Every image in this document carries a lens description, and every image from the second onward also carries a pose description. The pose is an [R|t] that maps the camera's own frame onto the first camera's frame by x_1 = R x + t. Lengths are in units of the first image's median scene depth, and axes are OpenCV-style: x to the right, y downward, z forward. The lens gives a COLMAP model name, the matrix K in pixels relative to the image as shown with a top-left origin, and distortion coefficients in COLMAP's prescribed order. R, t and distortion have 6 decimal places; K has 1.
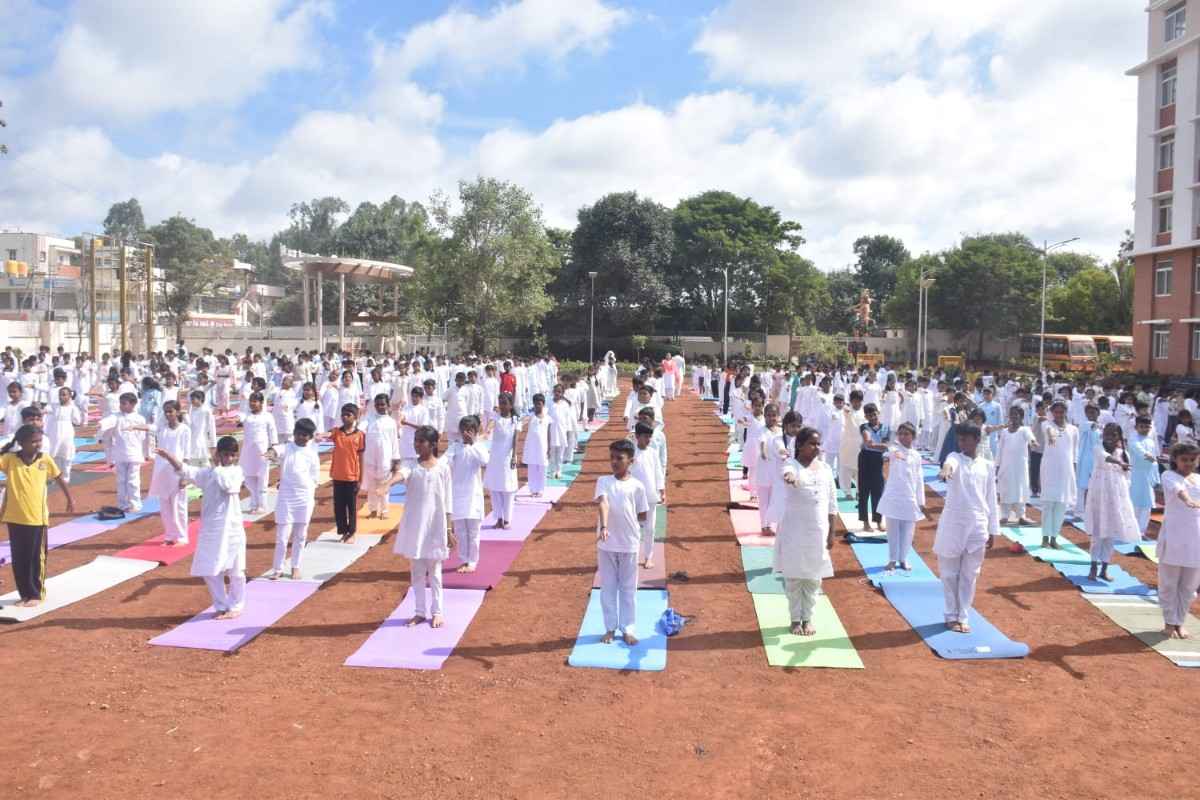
lens RADIAL K [[934.3, 0, 602.9], [0, 934.3, 399.7], [0, 0, 1]] dist [-0.154620, 0.092852]
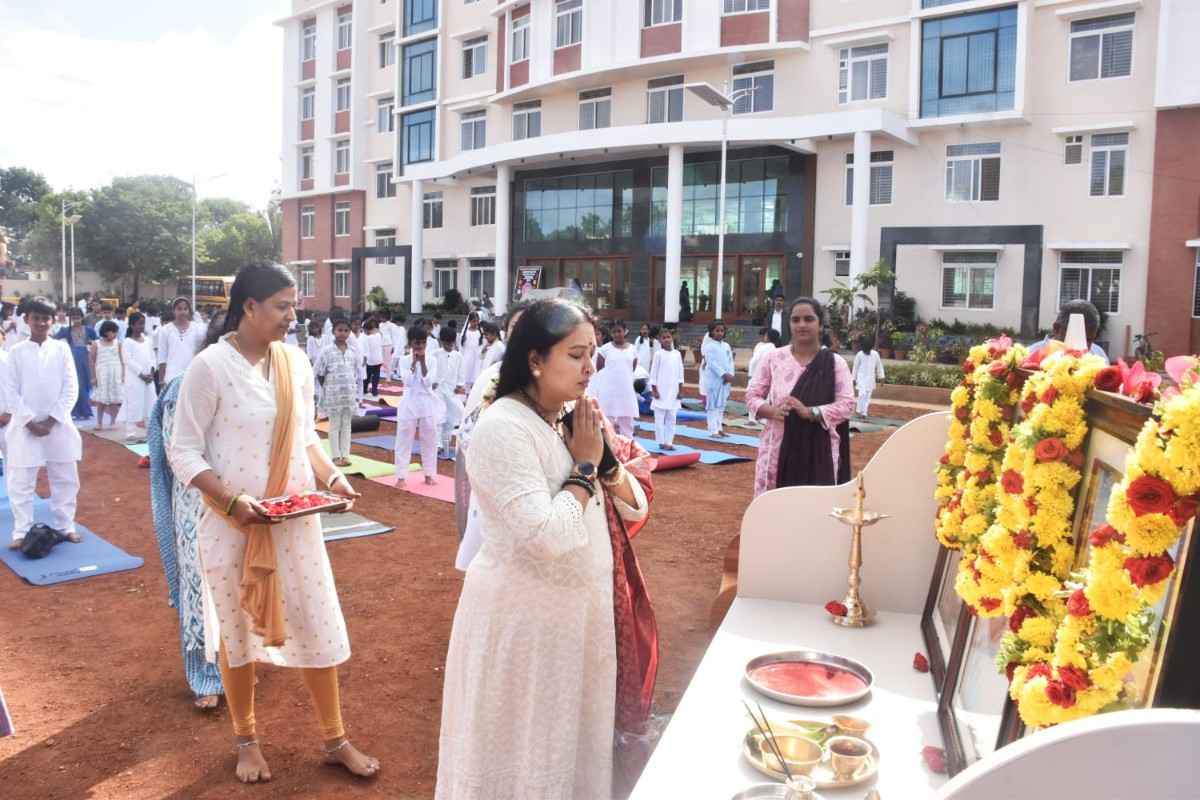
lens RADIAL K [[926.3, 0, 612.9], [0, 926.3, 402.4], [0, 0, 1]] dist [-0.151091, 0.081651]
pose [[0.641442, -0.080599, 0.762926, 0.013485], [0.036150, 0.996537, 0.074886, 0.009103], [-0.766320, -0.020455, 0.642134, 0.012227]]
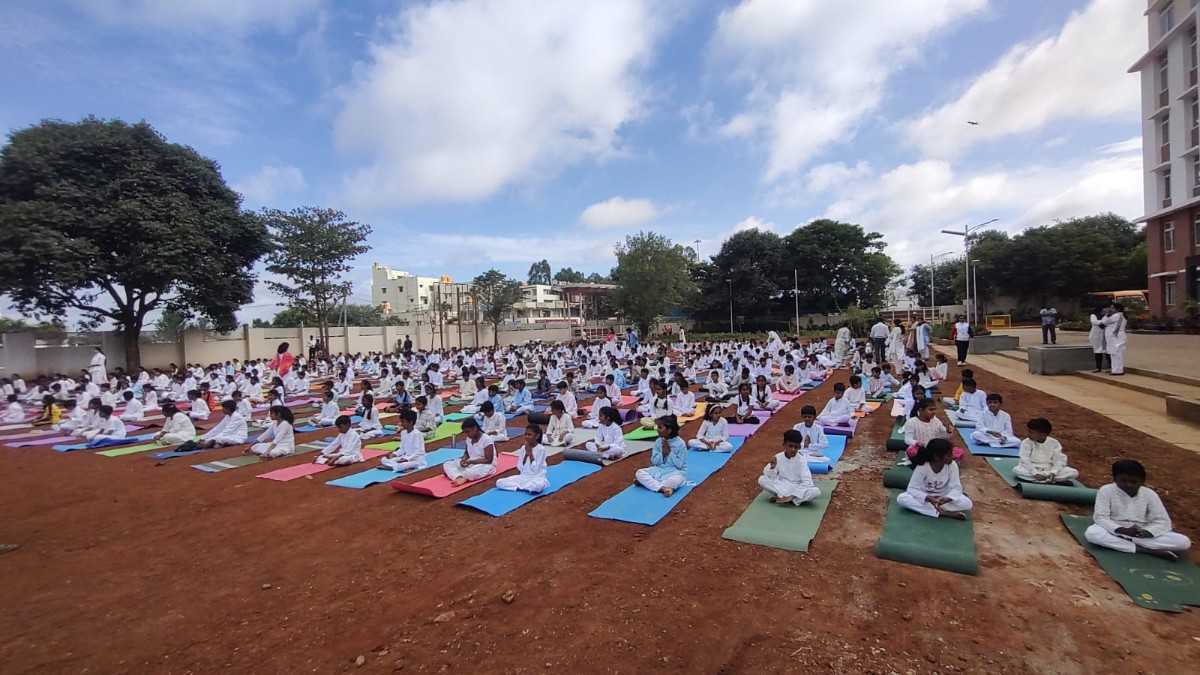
lens RADIAL K [[540.5, 0, 598.4], [0, 540.5, 341.5], [0, 0, 1]] dist [0.003987, 0.000070]
pose [[0.900356, -0.041958, -0.433128, 0.204006], [0.026359, 0.998771, -0.041961, 0.009066], [0.434356, 0.026363, 0.900355, 0.027962]]
